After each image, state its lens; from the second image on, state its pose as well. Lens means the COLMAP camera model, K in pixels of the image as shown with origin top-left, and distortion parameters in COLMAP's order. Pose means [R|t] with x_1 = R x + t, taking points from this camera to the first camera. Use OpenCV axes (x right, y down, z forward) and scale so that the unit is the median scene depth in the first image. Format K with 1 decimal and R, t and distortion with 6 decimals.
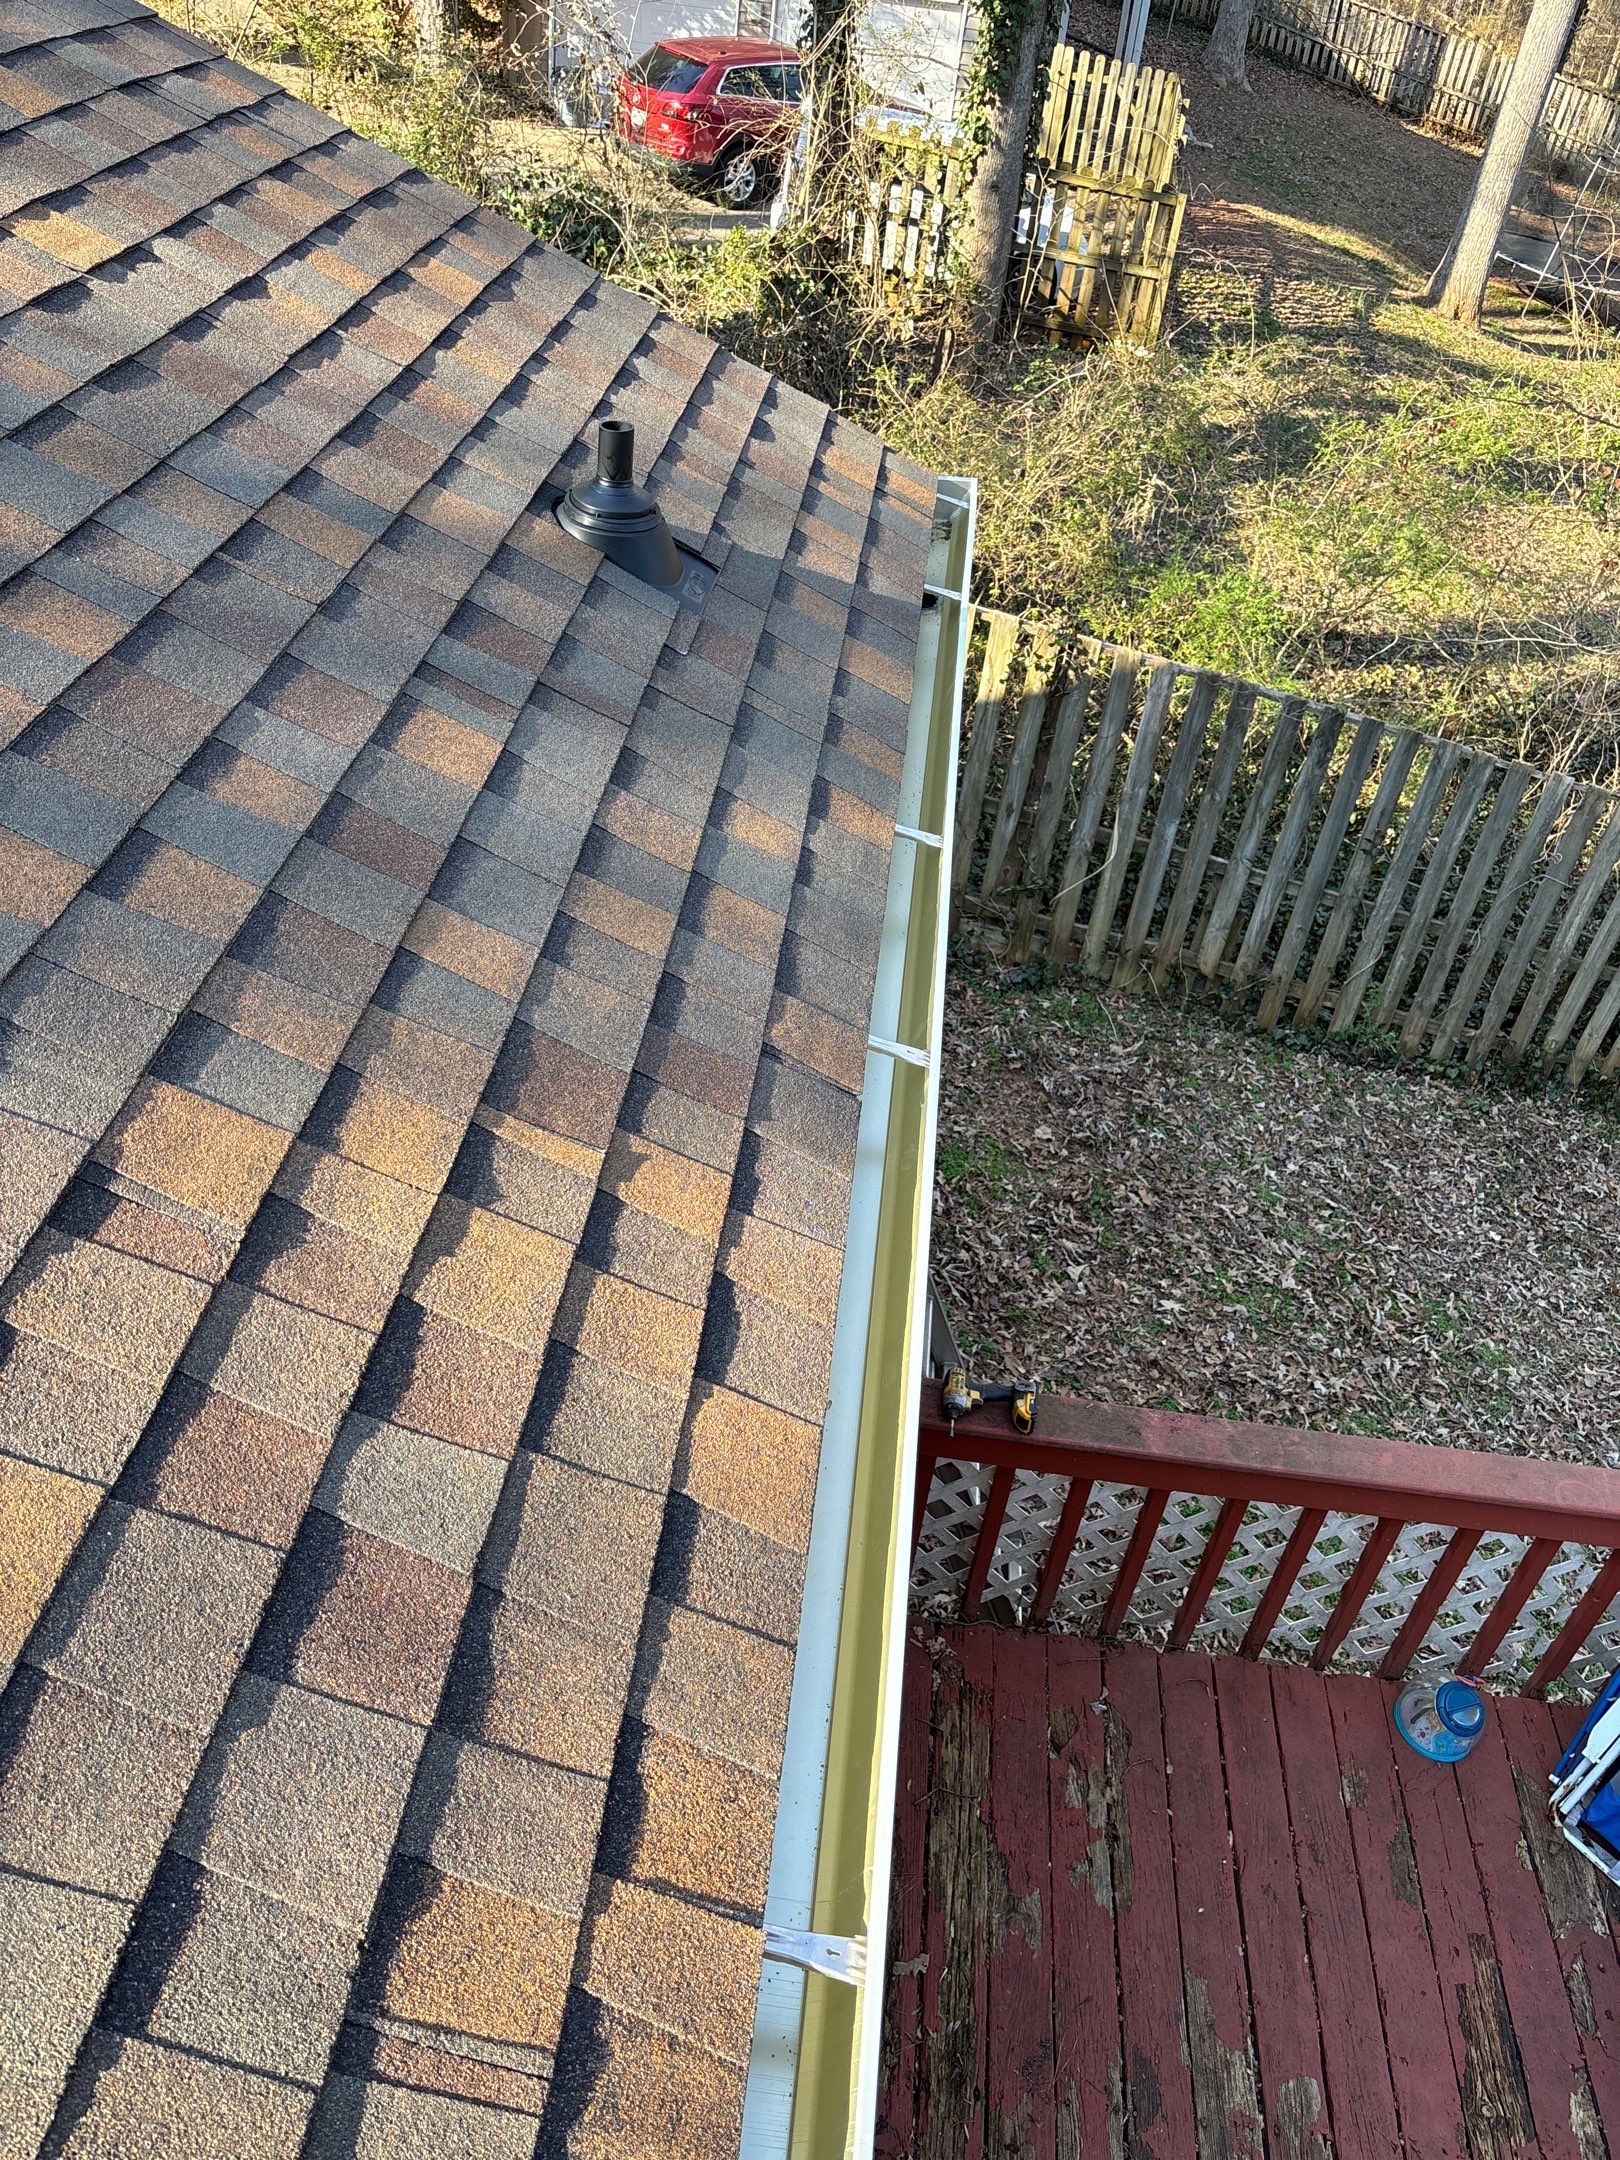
lens RADIAL K [[1642.0, 0, 809.6], [0, 1642.0, 1079.1], [0, 0, 1]] dist [0.020415, -0.008529]
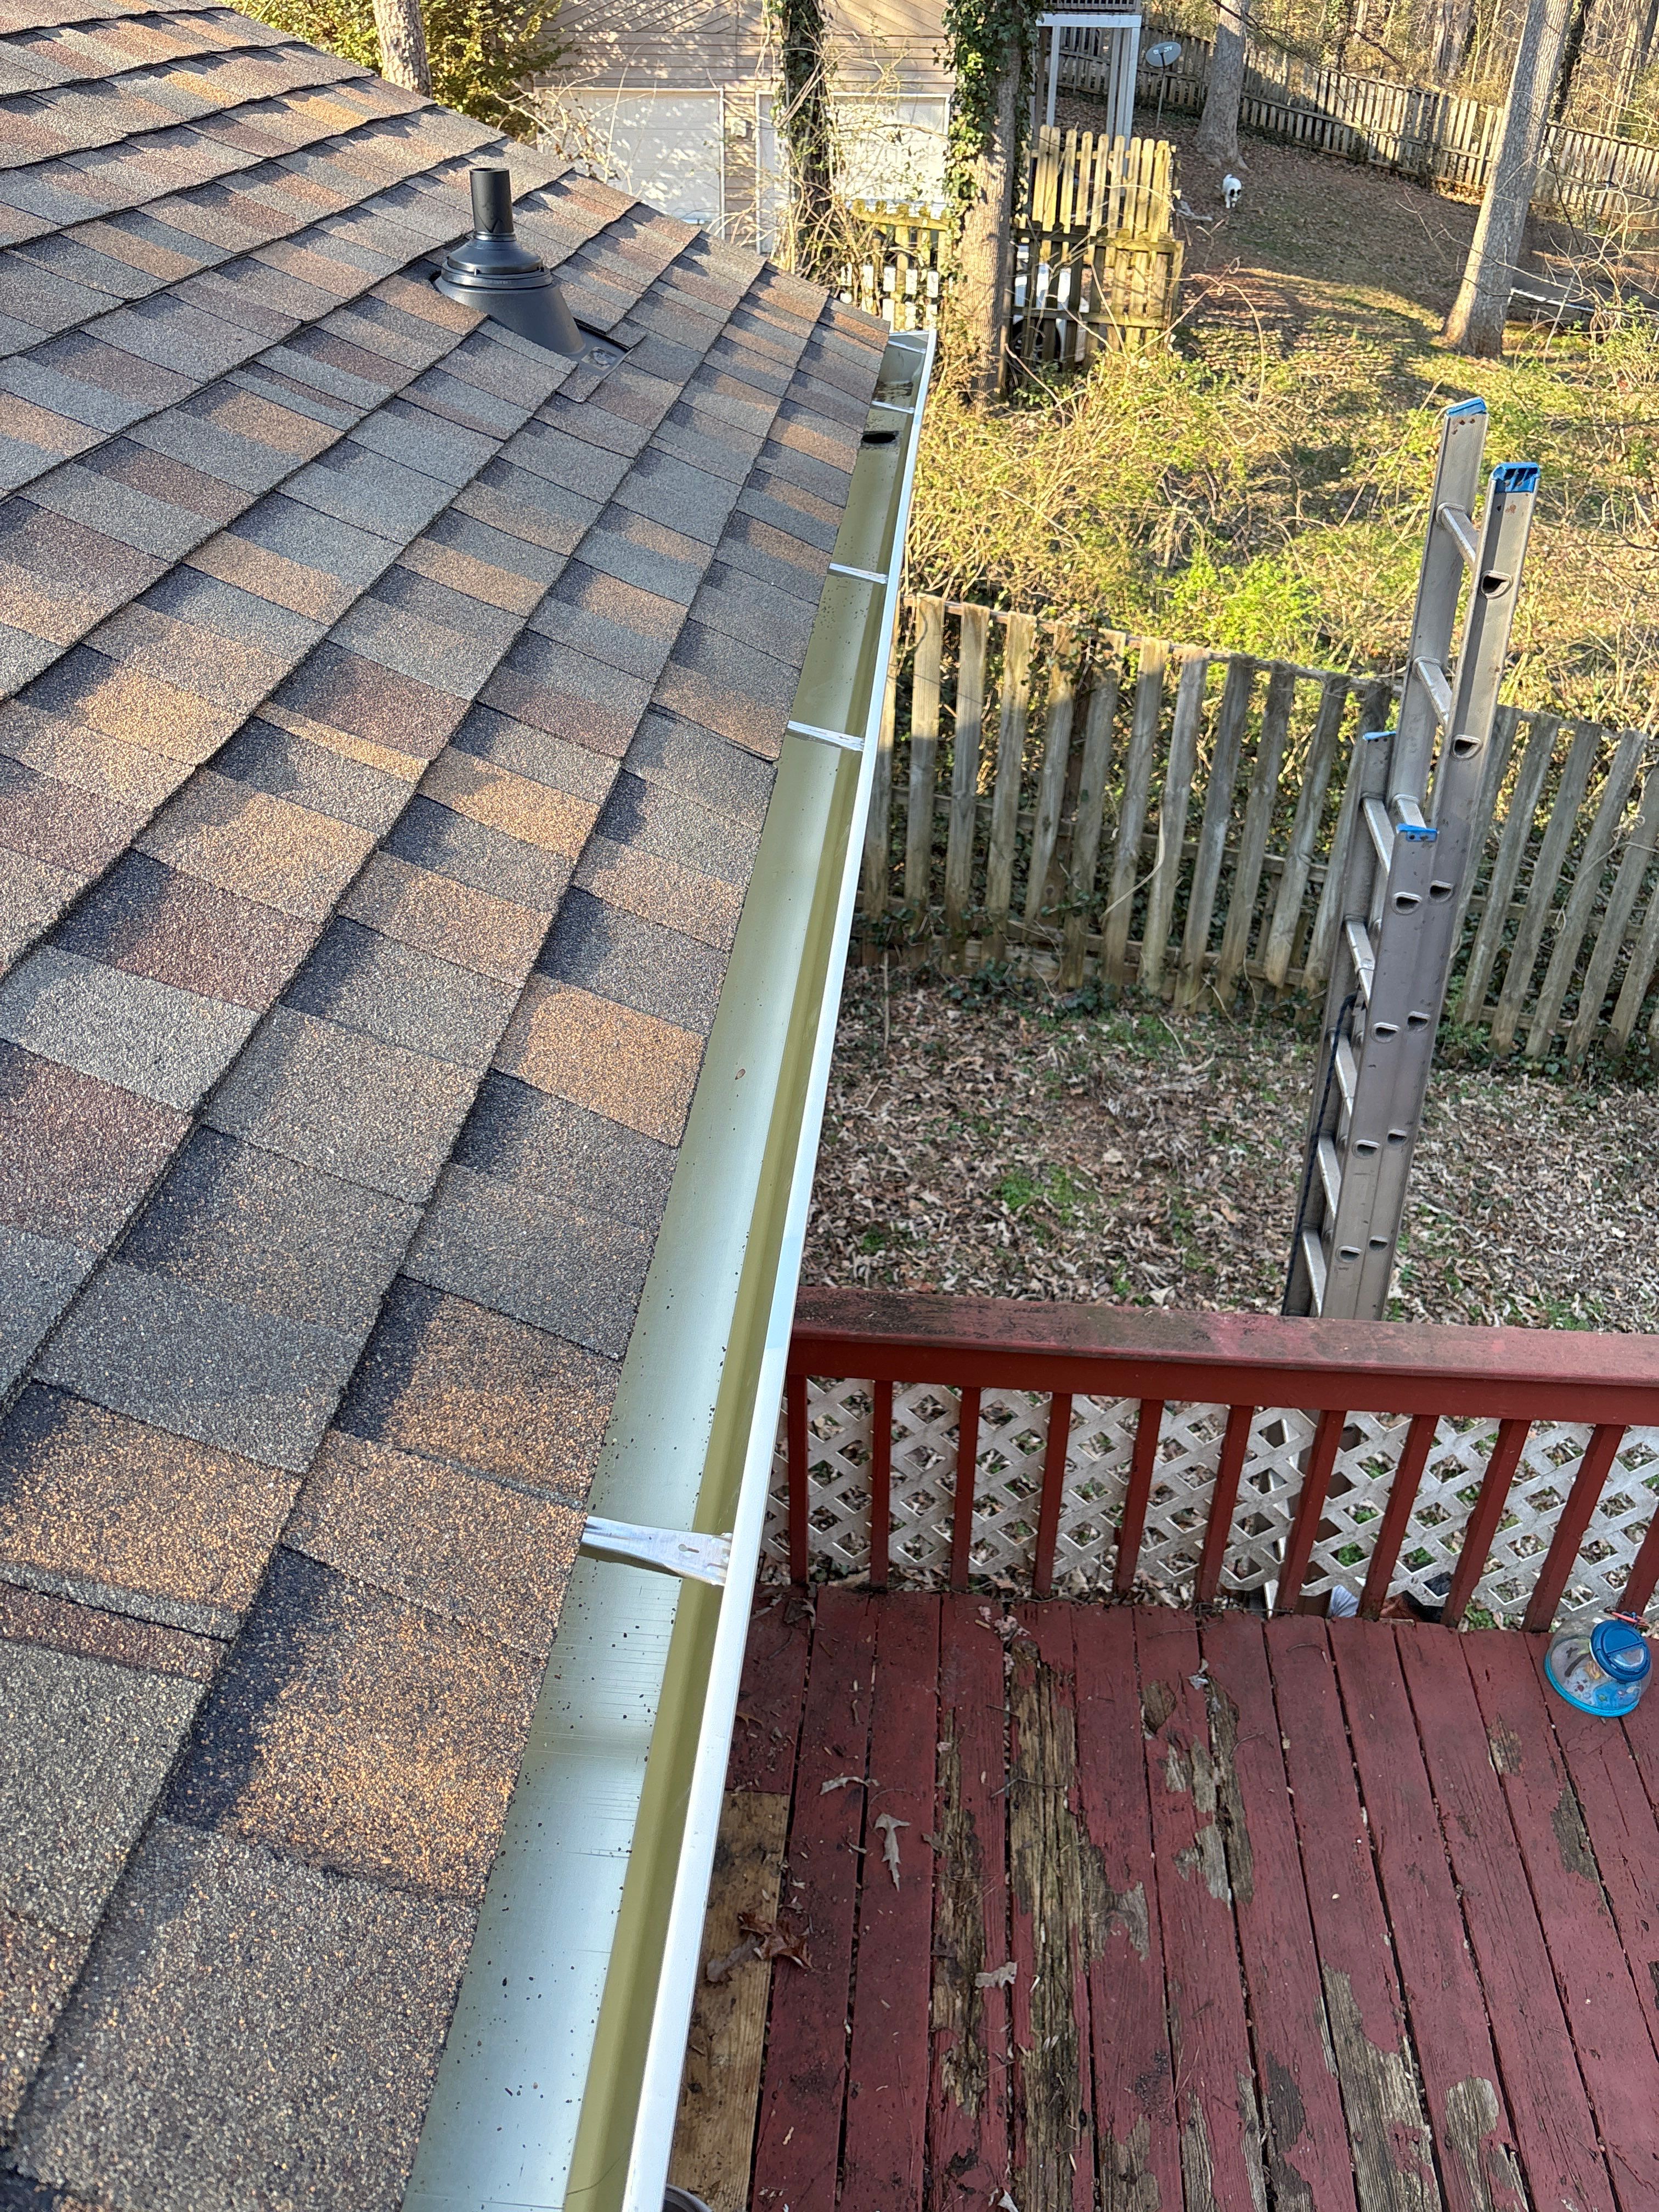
lens RADIAL K [[1681.5, 0, 825.0], [0, 1681.5, 1107.4], [0, 0, 1]] dist [0.020415, -0.008529]
pose [[0.995806, -0.083223, -0.038009, 0.038852], [0.080273, 0.994062, -0.073467, 0.131123], [0.043897, 0.070108, 0.996573, 0.084978]]
